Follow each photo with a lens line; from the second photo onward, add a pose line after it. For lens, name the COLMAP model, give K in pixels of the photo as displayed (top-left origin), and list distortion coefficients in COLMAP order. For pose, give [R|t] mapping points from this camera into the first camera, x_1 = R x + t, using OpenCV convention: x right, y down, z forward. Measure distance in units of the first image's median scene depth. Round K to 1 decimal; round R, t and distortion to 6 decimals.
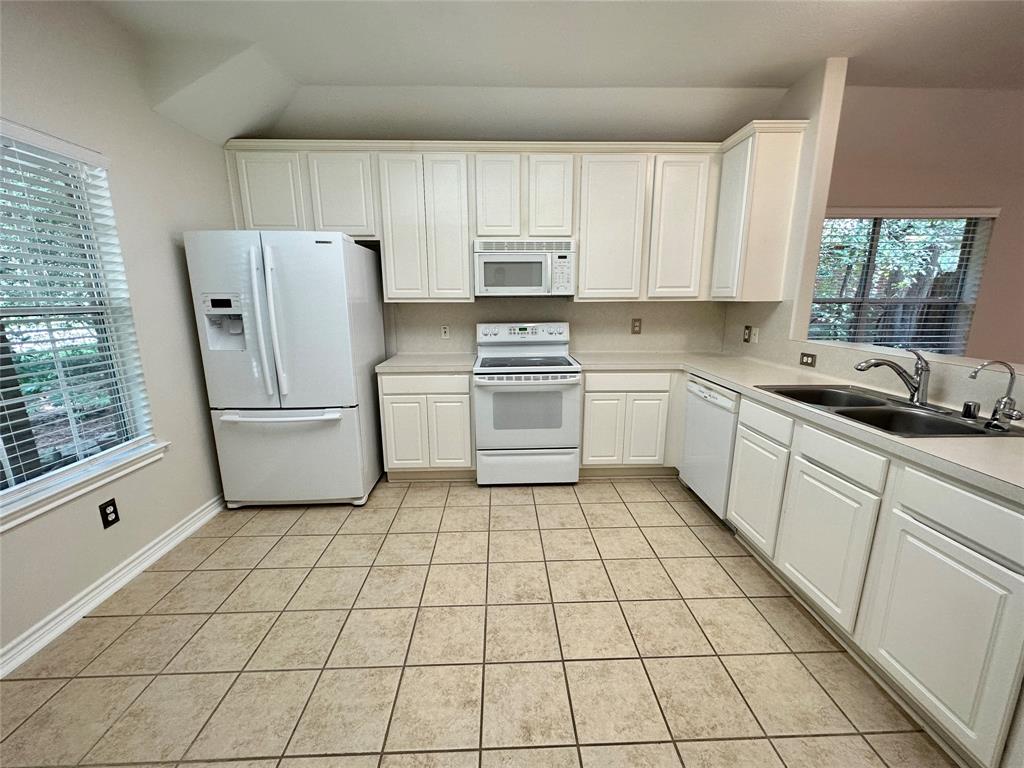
lens RADIAL K [[408.4, 0, 511.3], [0, 408.4, 382.9], [0, 0, 1]] dist [-0.003821, 0.001056]
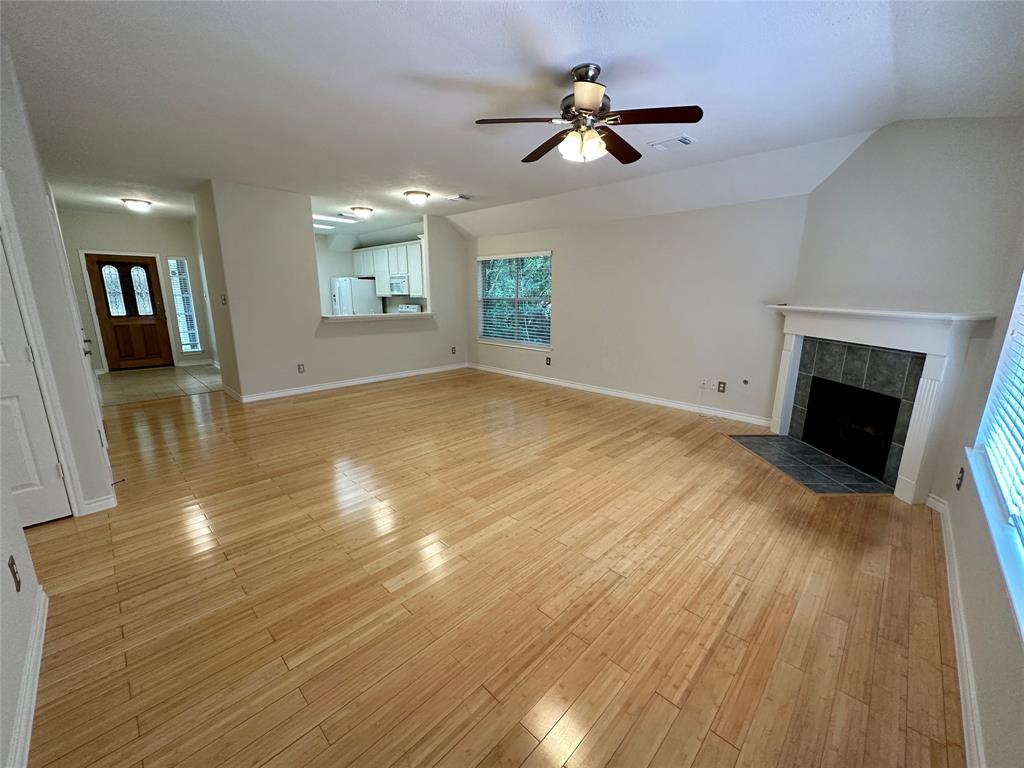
lens RADIAL K [[408.4, 0, 512.1], [0, 408.4, 383.2], [0, 0, 1]] dist [-0.003821, 0.001056]
pose [[0.695157, 0.163575, -0.700000, 3.088914], [-0.154165, 0.985034, 0.077083, 0.064320], [0.702133, 0.054331, 0.709970, -0.515278]]
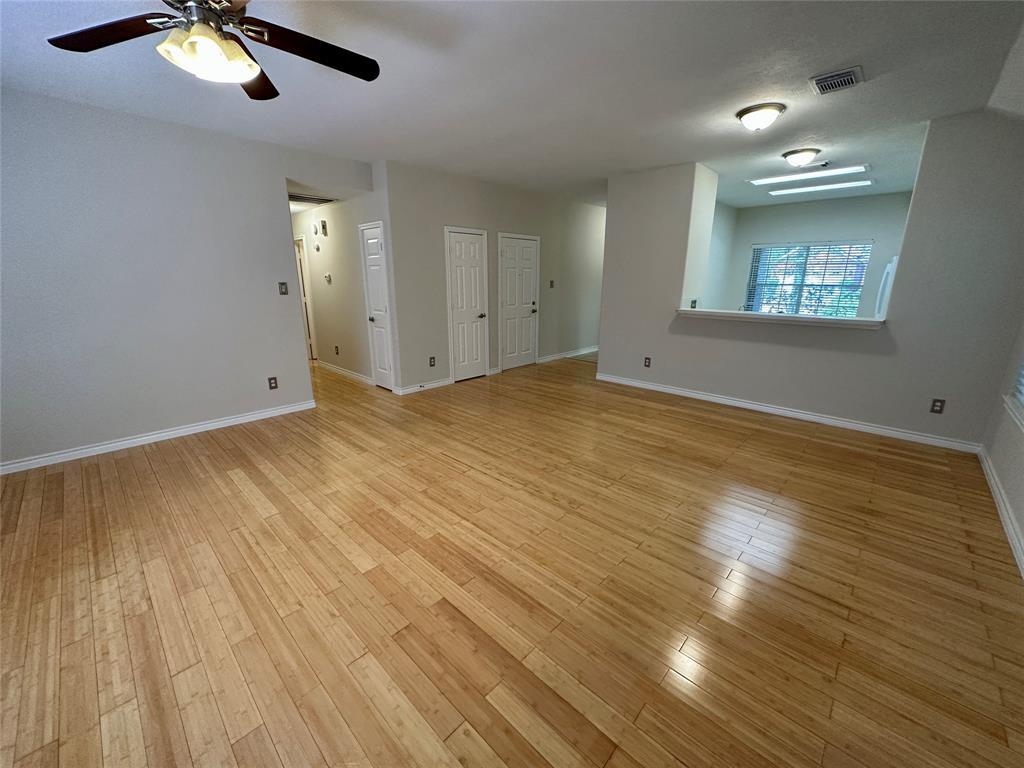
lens RADIAL K [[408.4, 0, 513.3], [0, 408.4, 381.3], [0, 0, 1]] dist [-0.003821, 0.001056]
pose [[-0.709194, 0.177950, -0.682186, 2.647829], [-0.142264, 0.911595, 0.385689, -0.276102], [0.690511, 0.370579, -0.621181, 1.076697]]
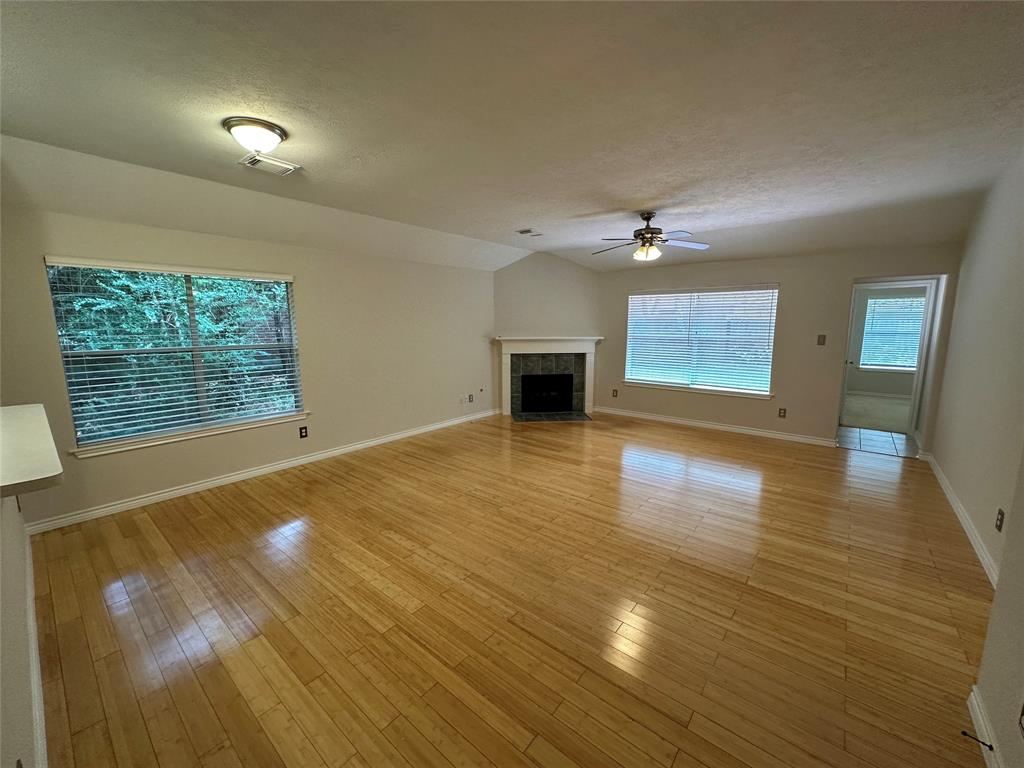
lens RADIAL K [[408.4, 0, 511.1], [0, 408.4, 385.9], [0, 0, 1]] dist [-0.003821, 0.001056]
pose [[0.662504, -0.113579, 0.740398, 0.828680], [0.152566, 0.988178, 0.015075, 0.003708], [-0.733357, 0.102972, 0.672000, -0.424360]]
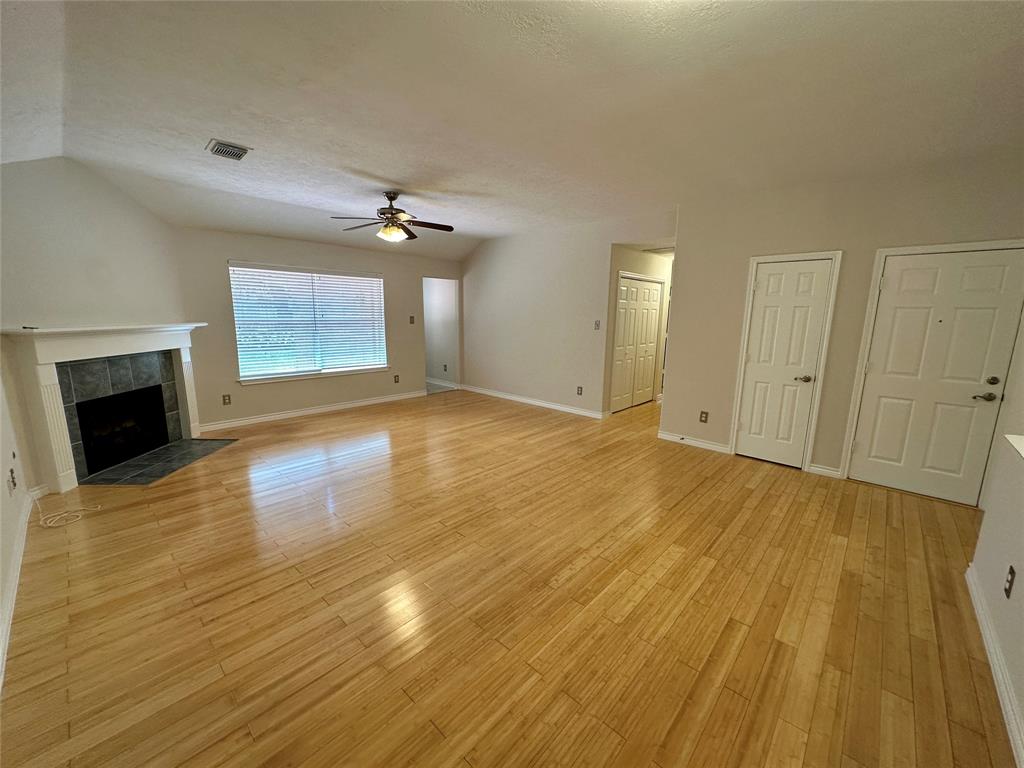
lens RADIAL K [[408.4, 0, 513.5], [0, 408.4, 384.5], [0, 0, 1]] dist [-0.003821, 0.001056]
pose [[-0.714026, -0.130851, 0.687783, 0.927923], [0.129141, 0.940907, 0.313076, -0.298336], [-0.688106, 0.312365, -0.654934, 1.143881]]
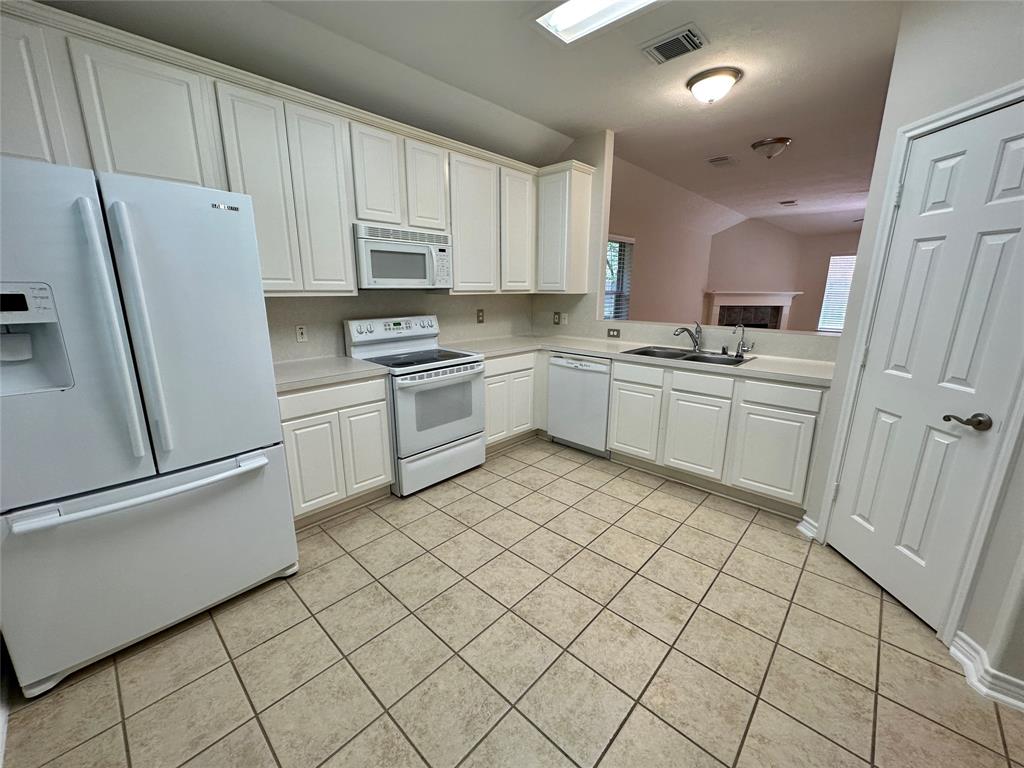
lens RADIAL K [[408.4, 0, 513.9], [0, 408.4, 382.8], [0, 0, 1]] dist [-0.003821, 0.001056]
pose [[0.702471, -0.155244, 0.694575, -0.560584], [0.139256, 0.987038, 0.079772, -0.045005], [-0.697956, 0.040686, 0.714984, 0.185389]]
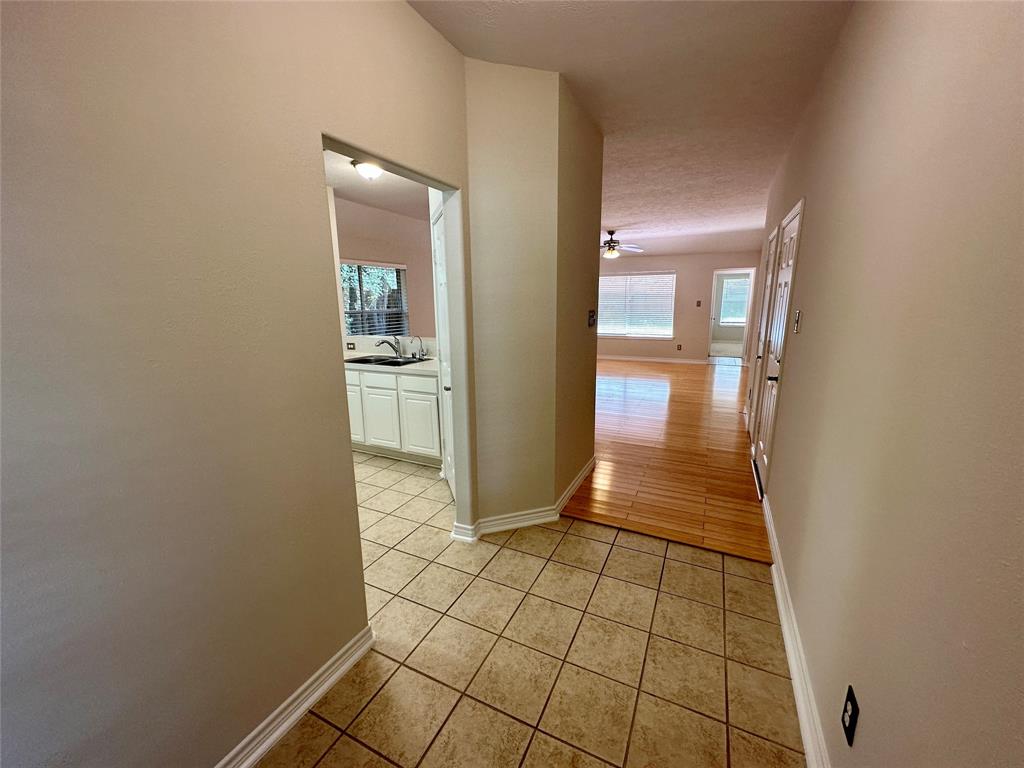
lens RADIAL K [[407.8, 0, 509.8], [0, 407.8, 386.2], [0, 0, 1]] dist [-0.001534, -0.000025]
pose [[0.473695, -0.182623, 0.861546, -0.521075], [0.190681, 0.976327, 0.102113, 0.063853], [-0.859799, 0.115910, 0.497304, -0.482735]]
